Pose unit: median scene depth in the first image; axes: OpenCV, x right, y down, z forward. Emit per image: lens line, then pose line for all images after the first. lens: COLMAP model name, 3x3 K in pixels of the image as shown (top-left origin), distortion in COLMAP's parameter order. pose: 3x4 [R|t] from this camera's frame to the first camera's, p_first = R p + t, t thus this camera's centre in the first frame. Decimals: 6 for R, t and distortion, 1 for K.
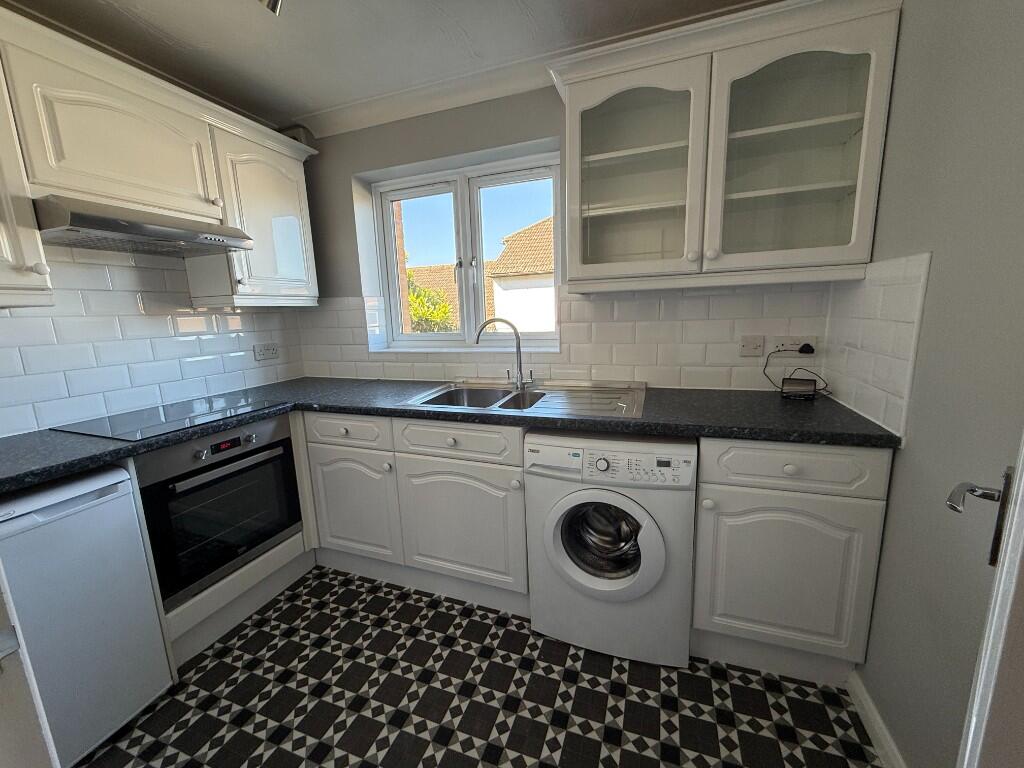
lens RADIAL K [[408.5, 0, 512.0], [0, 408.5, 384.0], [0, 0, 1]] dist [0.000616, 0.000009]
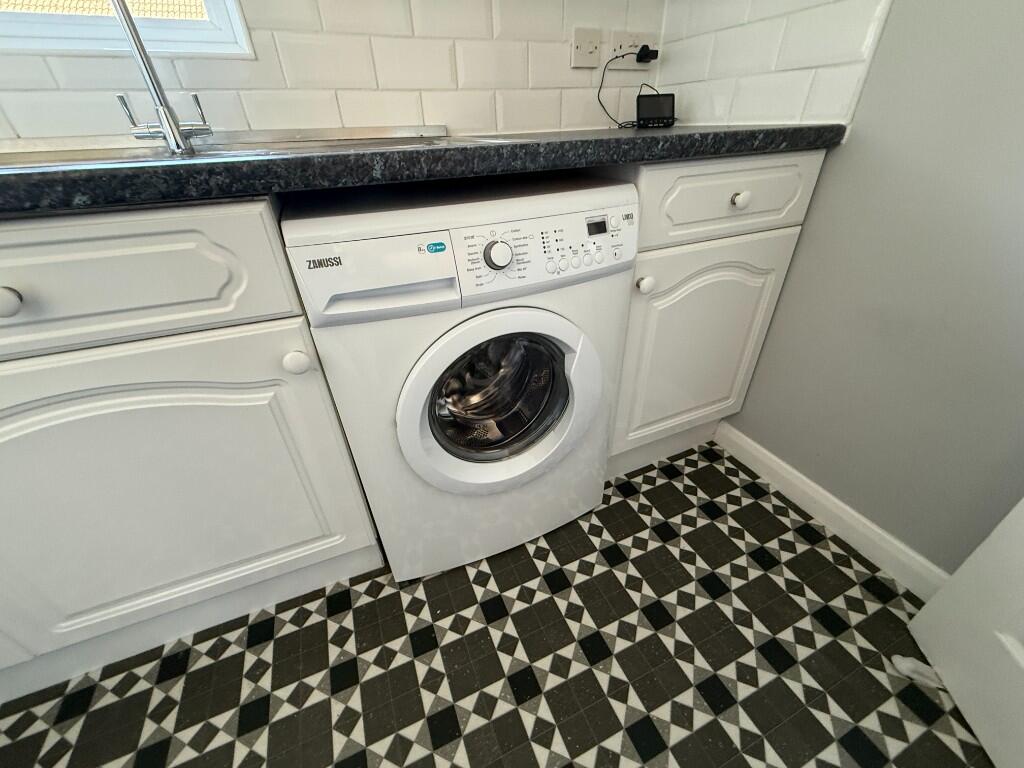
lens RADIAL K [[408.5, 0, 512.0], [0, 408.5, 384.0], [0, 0, 1]] dist [0.000616, 0.000009]
pose [[0.728677, -0.358451, 0.583560, -0.076307], [0.130568, 0.909172, 0.395421, 0.129776], [-0.672296, -0.211940, 0.709295, 0.548381]]
